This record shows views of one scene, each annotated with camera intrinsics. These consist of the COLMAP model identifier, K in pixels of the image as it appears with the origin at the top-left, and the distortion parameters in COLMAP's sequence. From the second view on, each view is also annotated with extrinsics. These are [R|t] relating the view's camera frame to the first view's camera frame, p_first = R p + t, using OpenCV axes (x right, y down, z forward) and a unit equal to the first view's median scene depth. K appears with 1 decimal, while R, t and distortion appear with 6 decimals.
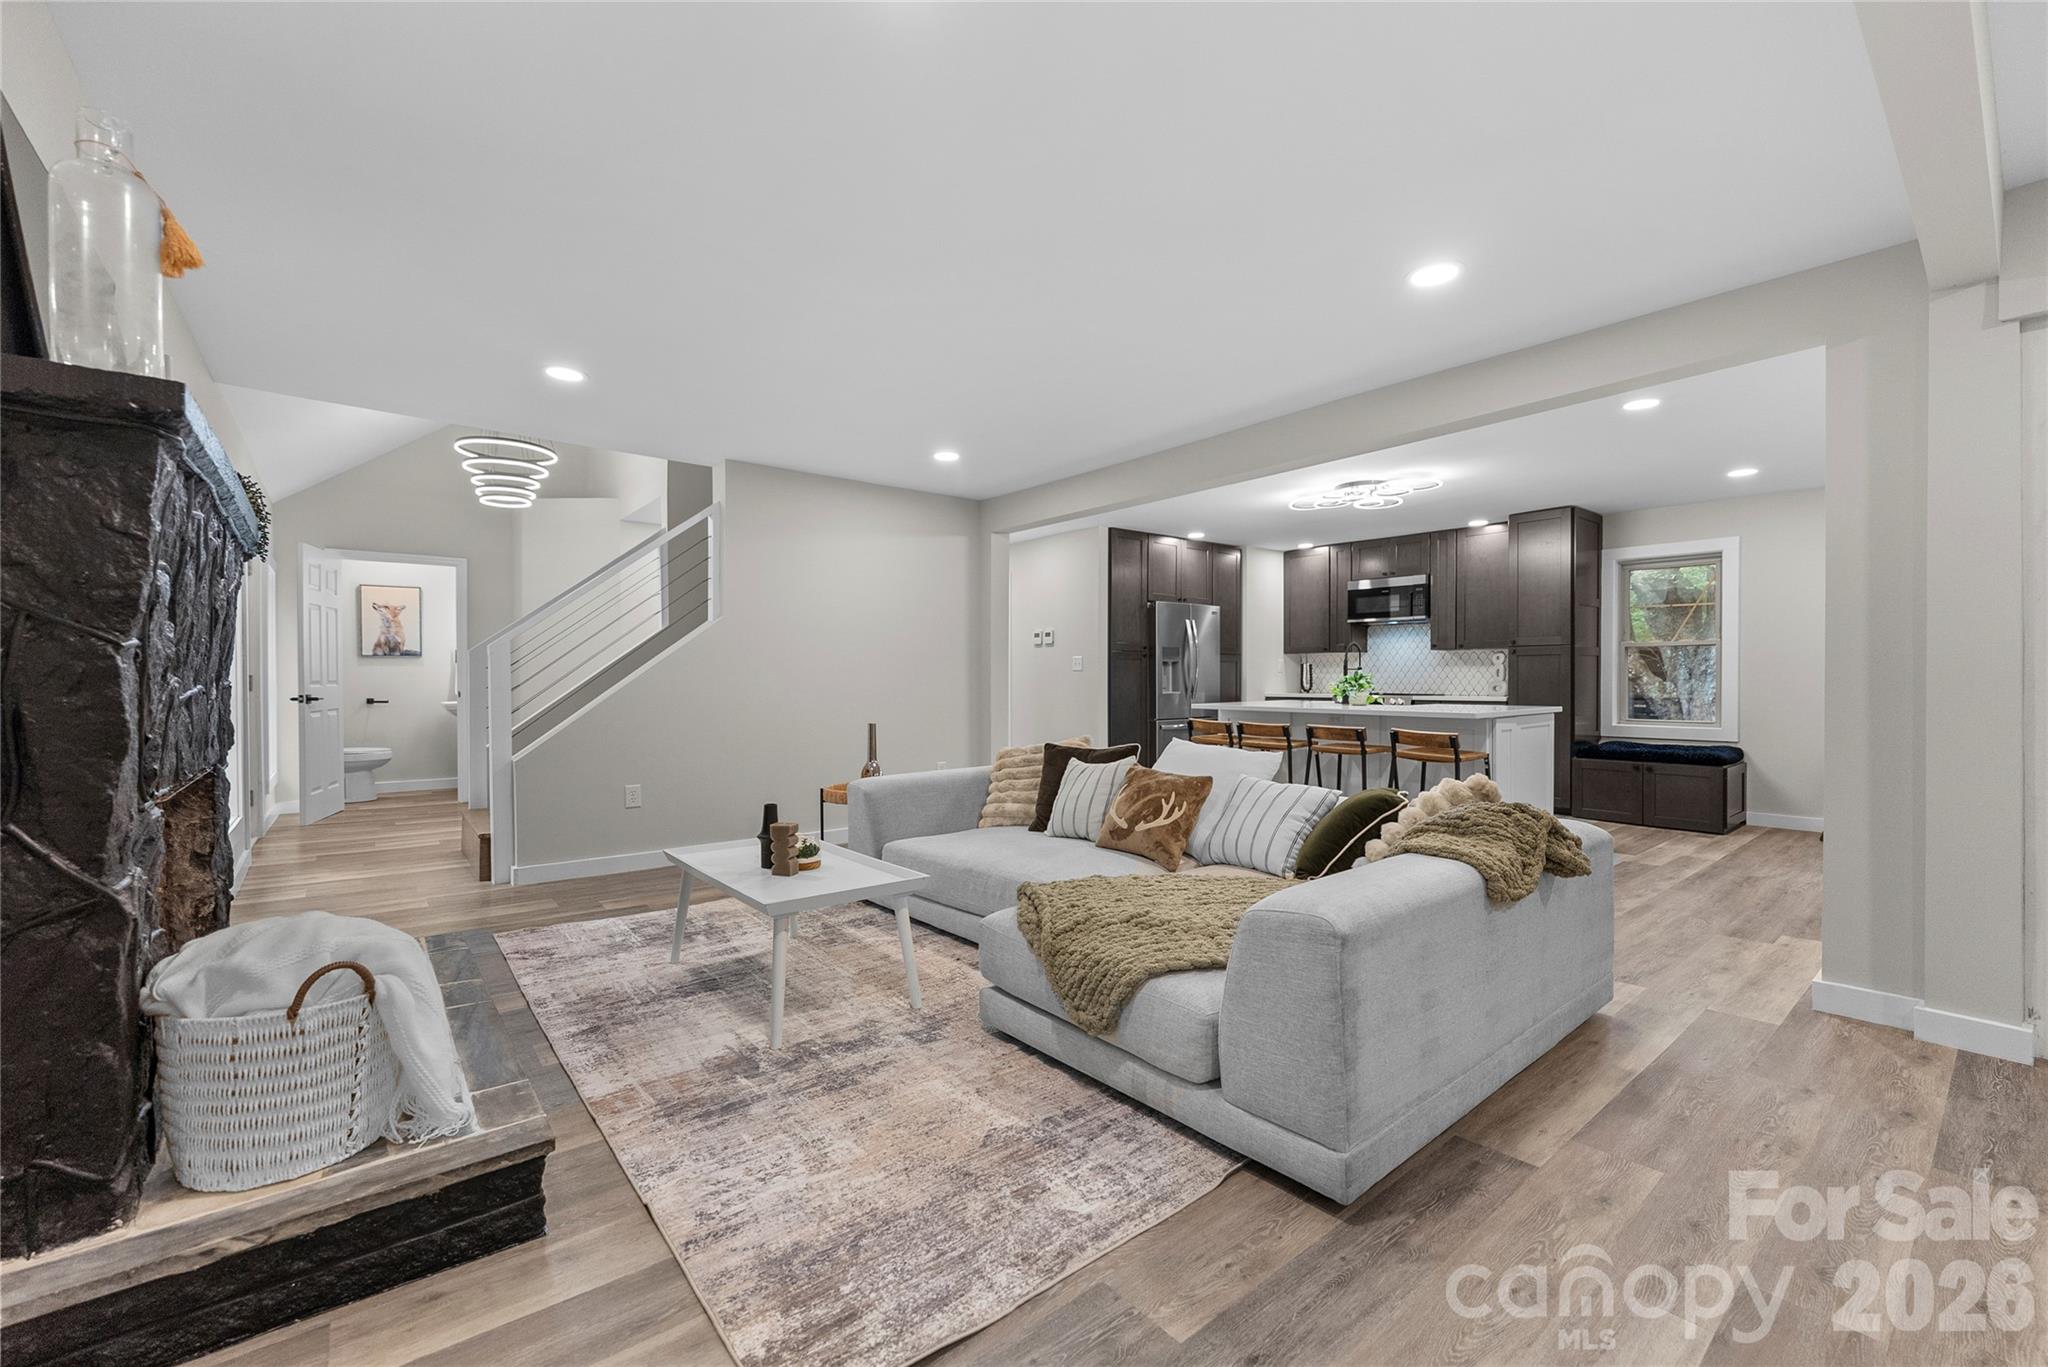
lens RADIAL K [[824.9, 0, 1029.6], [0, 824.9, 685.1], [0, 0, 1]] dist [-0.000335, -0.000828]
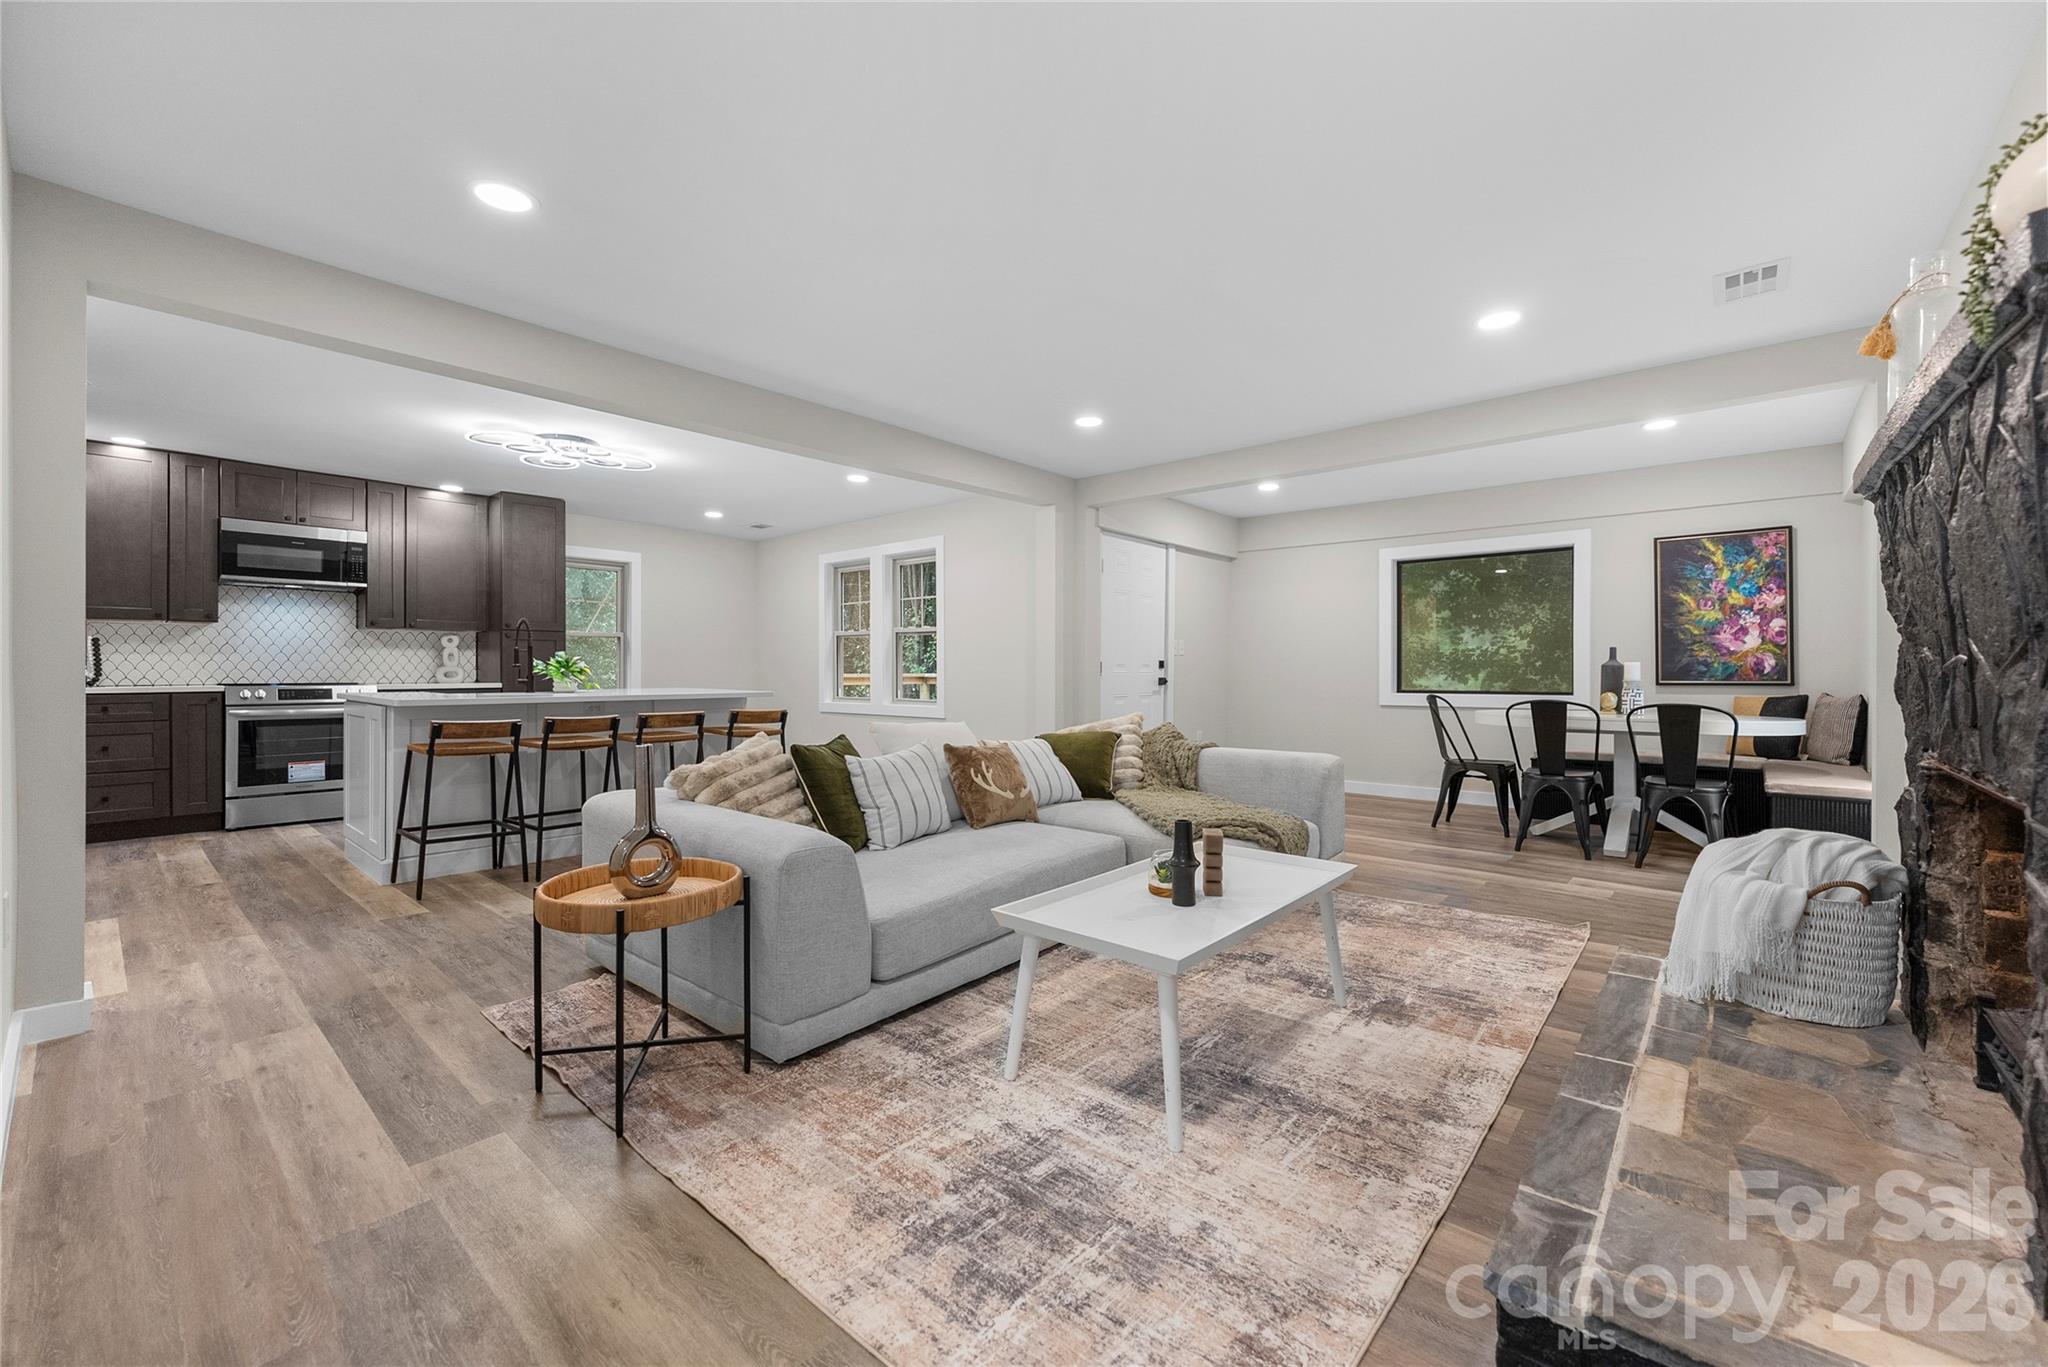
lens RADIAL K [[824.9, 0, 1029.0], [0, 824.9, 671.0], [0, 0, 1]] dist [-0.000335, -0.000828]
pose [[-0.169024, -0.001938, 0.985610, -0.433544], [0.006544, 0.999974, 0.003088, 0.001833], [-0.985590, 0.006972, -0.169007, 0.531389]]
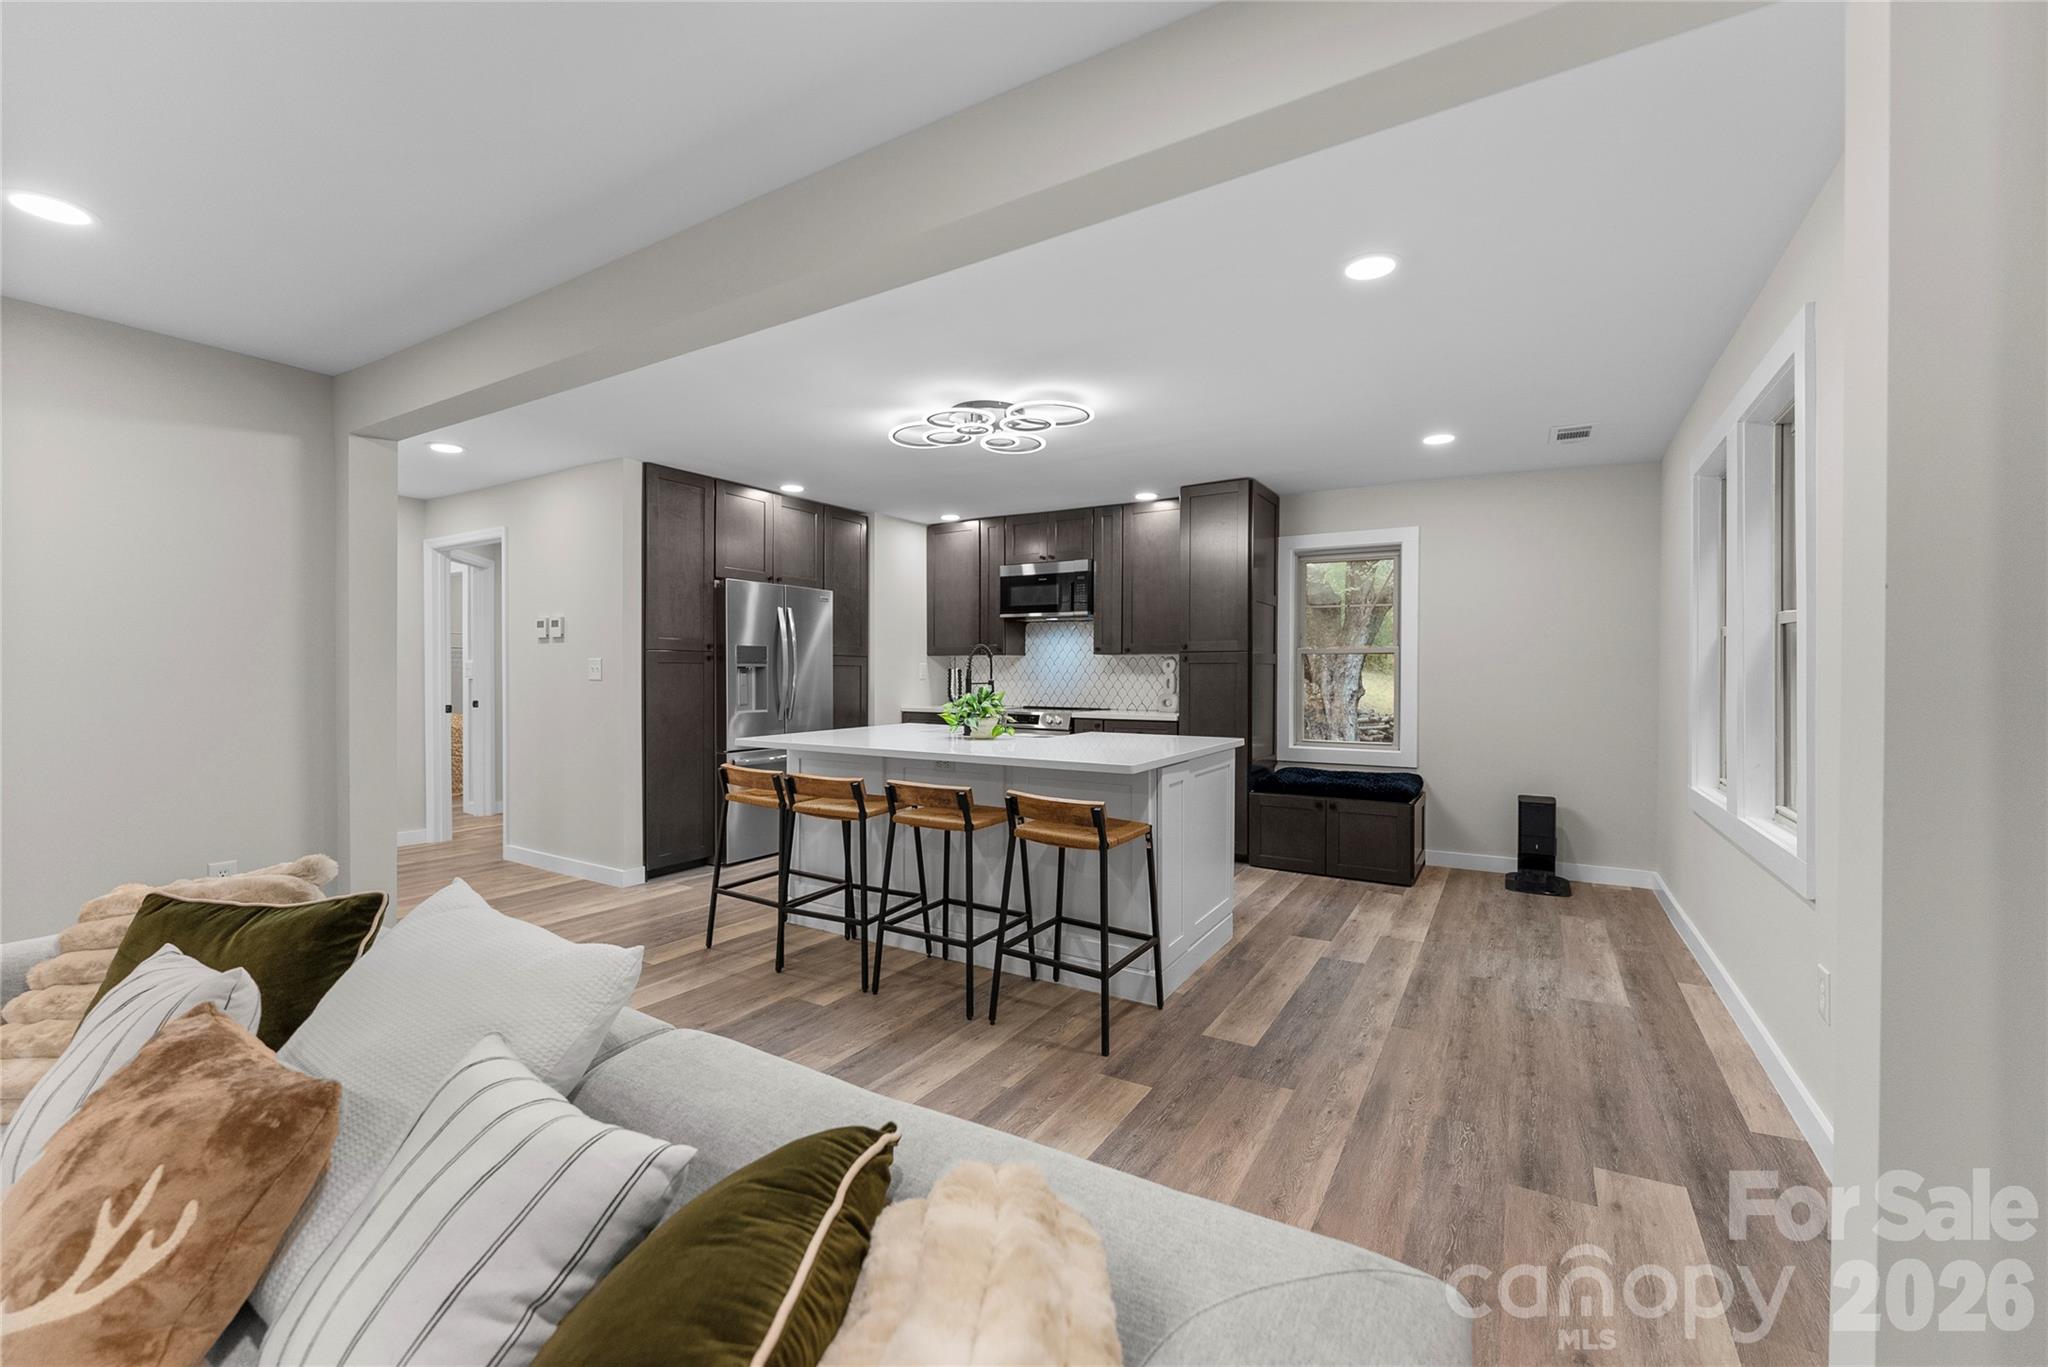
lens RADIAL K [[824.9, 0, 1024.8], [0, 824.9, 679.8], [0, 0, 1]] dist [-0.000335, -0.000828]
pose [[0.942704, 0.000792, 0.333628, 0.164674], [-0.001013, 0.999999, 0.000486, -0.018876], [-0.333628, -0.000796, 0.942705, 0.282869]]
